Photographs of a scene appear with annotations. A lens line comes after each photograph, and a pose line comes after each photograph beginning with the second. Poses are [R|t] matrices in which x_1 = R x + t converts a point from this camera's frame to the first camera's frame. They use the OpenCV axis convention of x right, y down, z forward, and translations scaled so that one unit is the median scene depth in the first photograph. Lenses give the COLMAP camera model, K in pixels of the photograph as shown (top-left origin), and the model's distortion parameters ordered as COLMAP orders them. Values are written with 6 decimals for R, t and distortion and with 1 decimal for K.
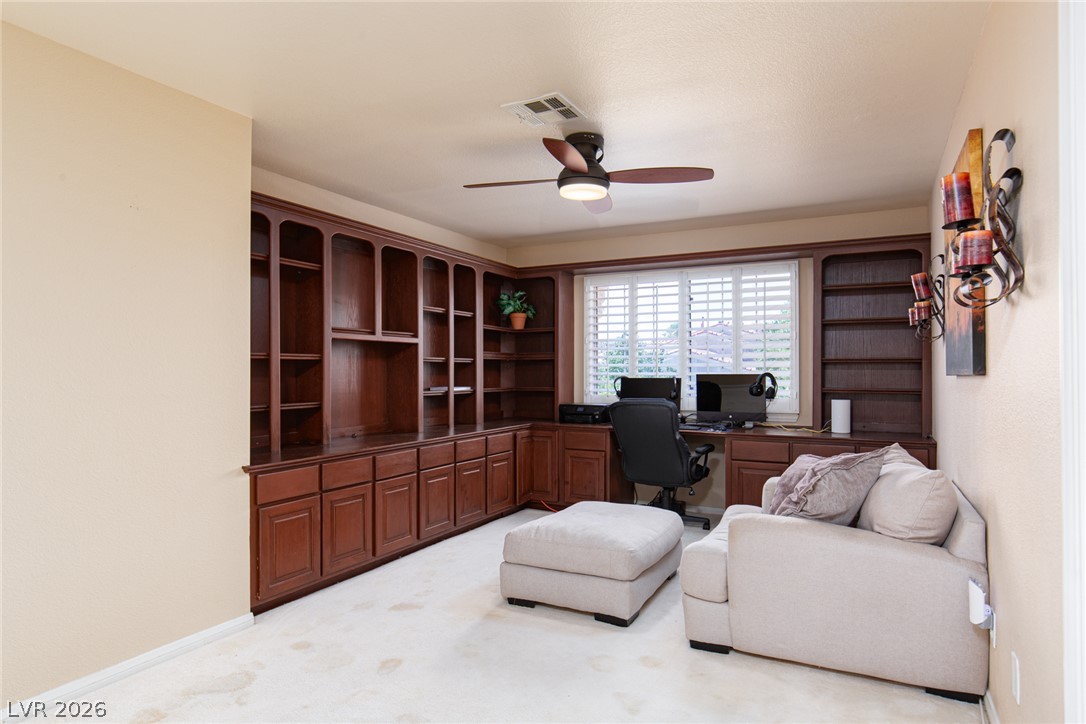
lens RADIAL K [[642.2, 0, 540.8], [0, 642.2, 368.8], [0, 0, 1]] dist [0.000091, 0.000006]
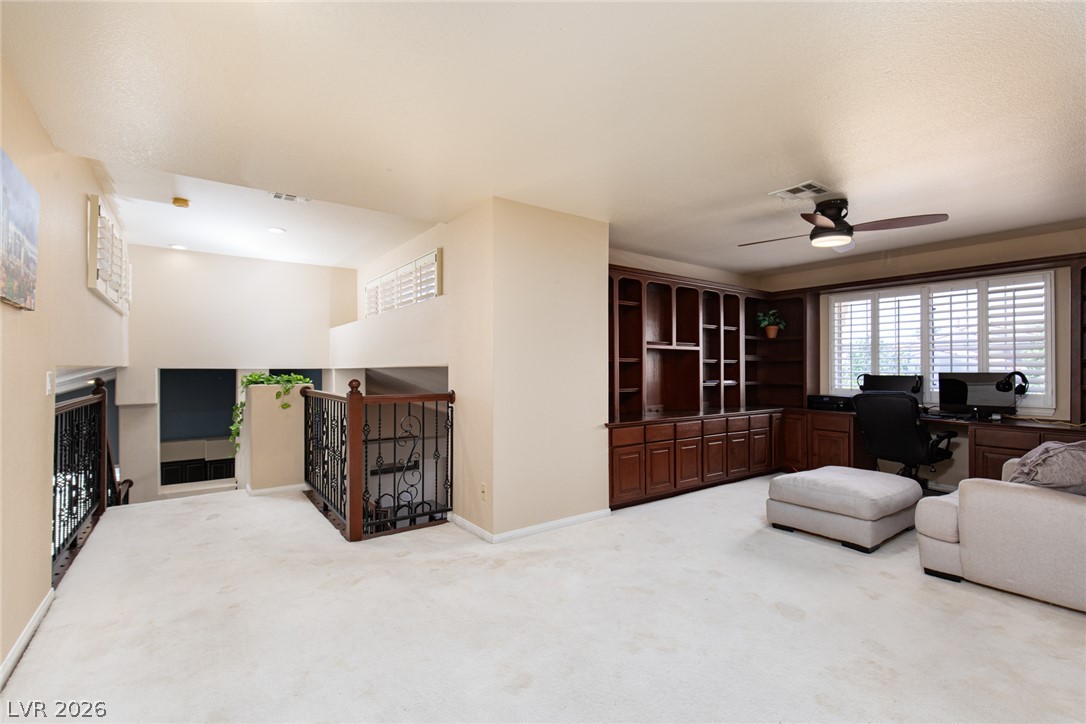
lens RADIAL K [[488.0, 0, 544.1], [0, 488.0, 364.3], [0, 0, 1]] dist [0.006541, -0.000752]
pose [[0.898210, -0.001343, -0.439565, -0.022366], [-0.001480, 0.999980, -0.006079, -0.000175], [0.439565, 0.006111, 0.898190, -0.191331]]
